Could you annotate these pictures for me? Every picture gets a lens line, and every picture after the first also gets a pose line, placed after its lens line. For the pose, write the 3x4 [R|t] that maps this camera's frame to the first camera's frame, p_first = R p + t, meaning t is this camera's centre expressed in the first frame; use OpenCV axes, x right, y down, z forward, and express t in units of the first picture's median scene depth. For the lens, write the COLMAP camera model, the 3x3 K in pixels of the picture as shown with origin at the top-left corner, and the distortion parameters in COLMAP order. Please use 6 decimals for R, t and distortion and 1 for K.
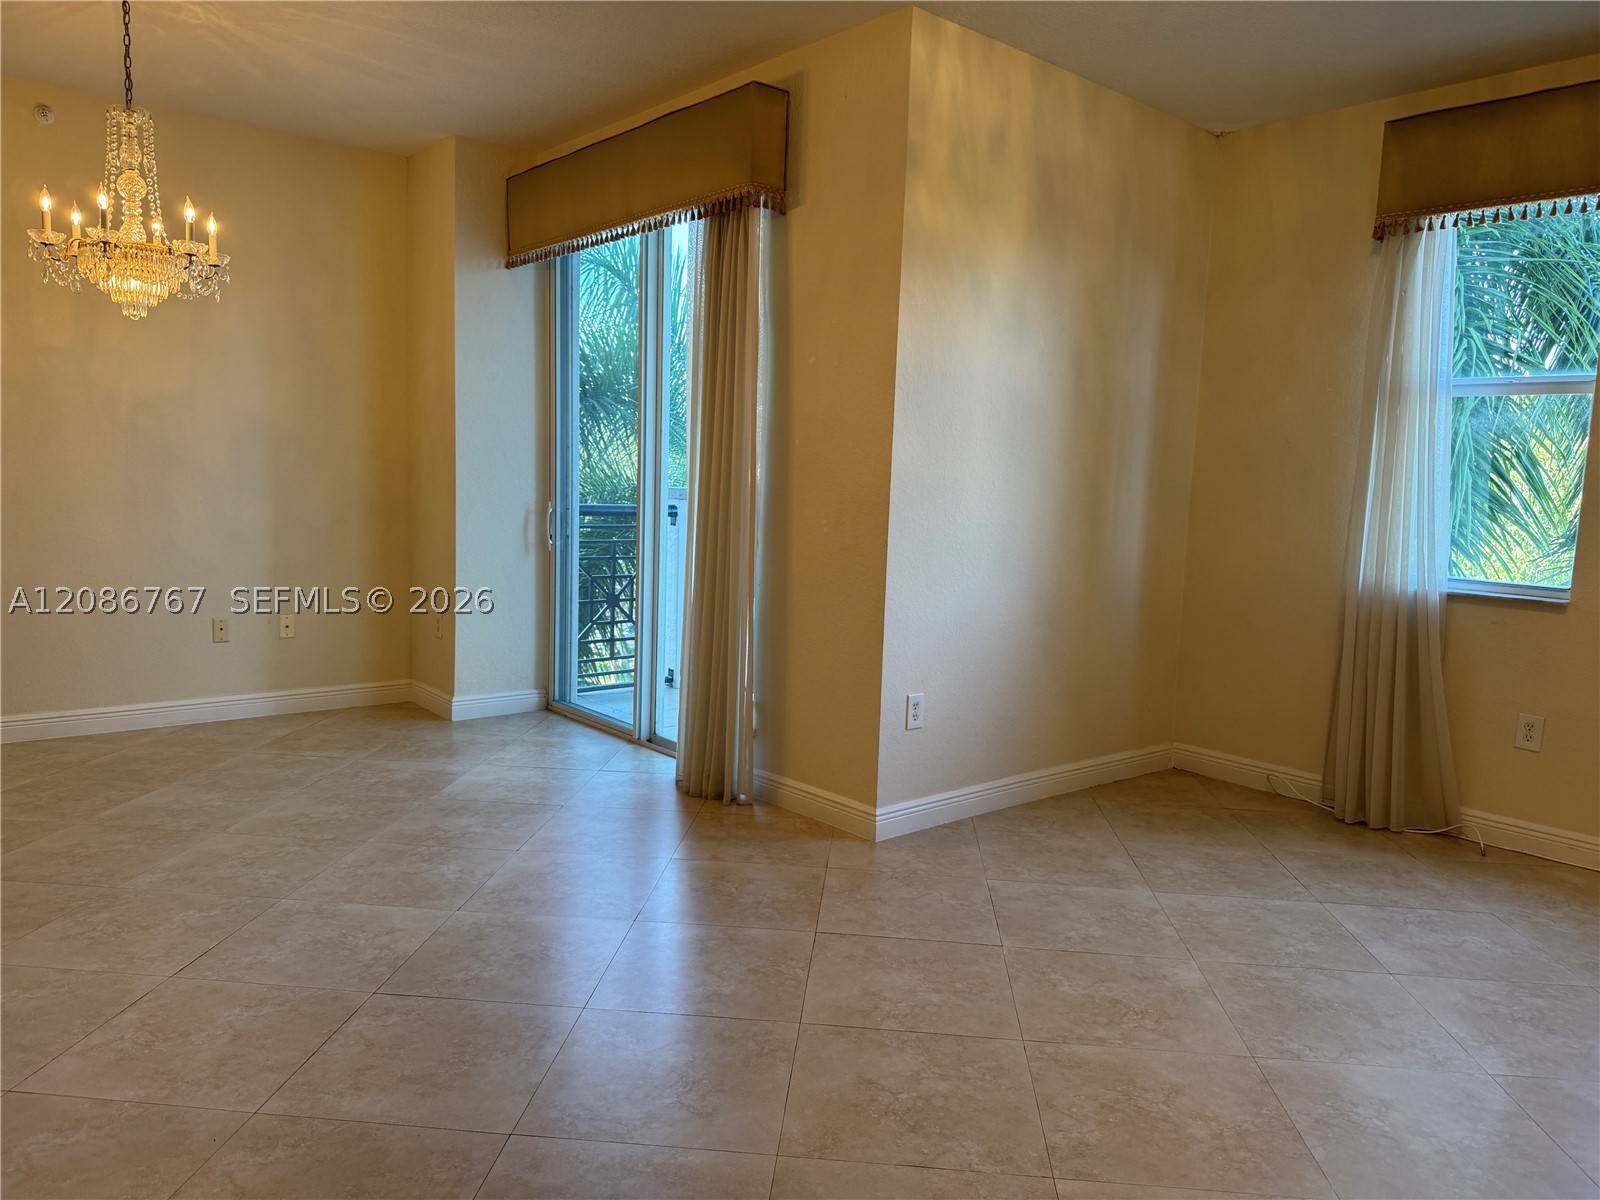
lens RADIAL K [[1104.6, 0, 800.0], [0, 1104.6, 600.0], [0, 0, 1]] dist [0.070843, -0.082930]
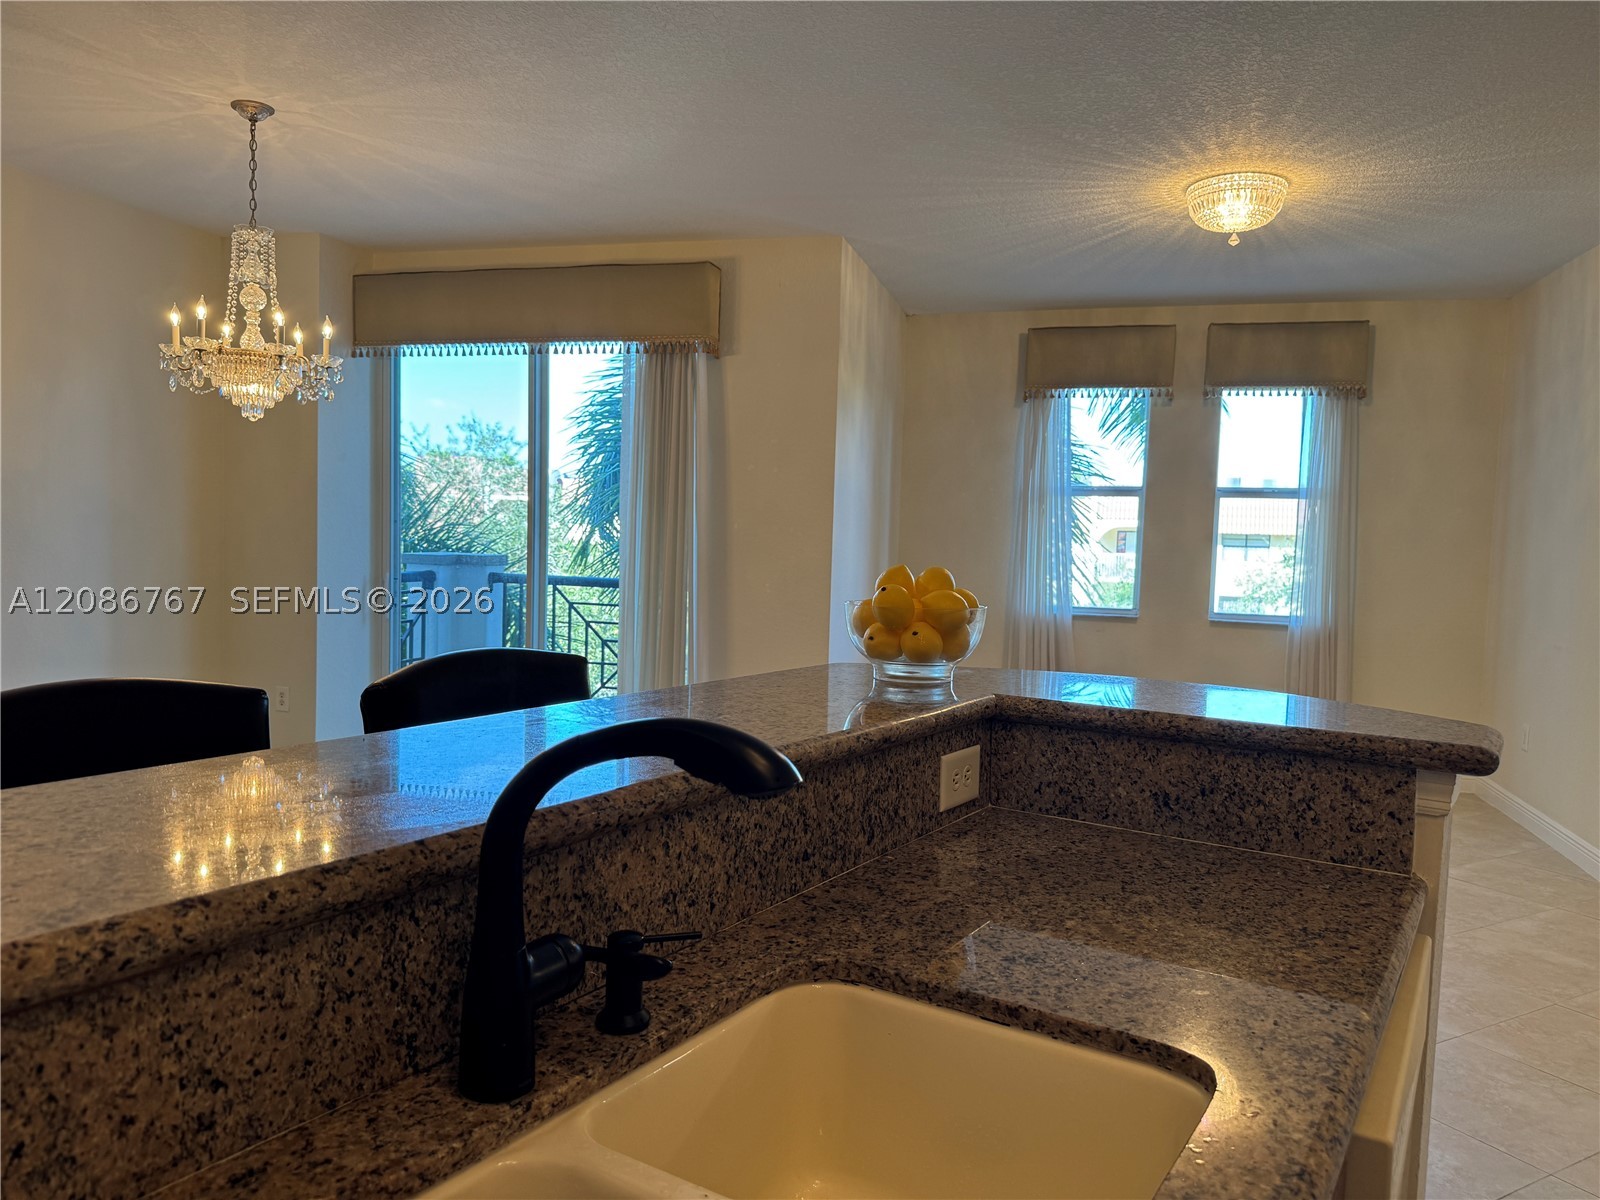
lens RADIAL K [[1104.6, 0, 800.0], [0, 1104.6, 600.0], [0, 0, 1]] dist [0.070843, -0.082930]
pose [[0.833691, -0.043158, 0.550542, -0.708362], [0.067936, 0.997384, -0.024690, -0.017463], [-0.548037, 0.057985, 0.834442, -0.153934]]
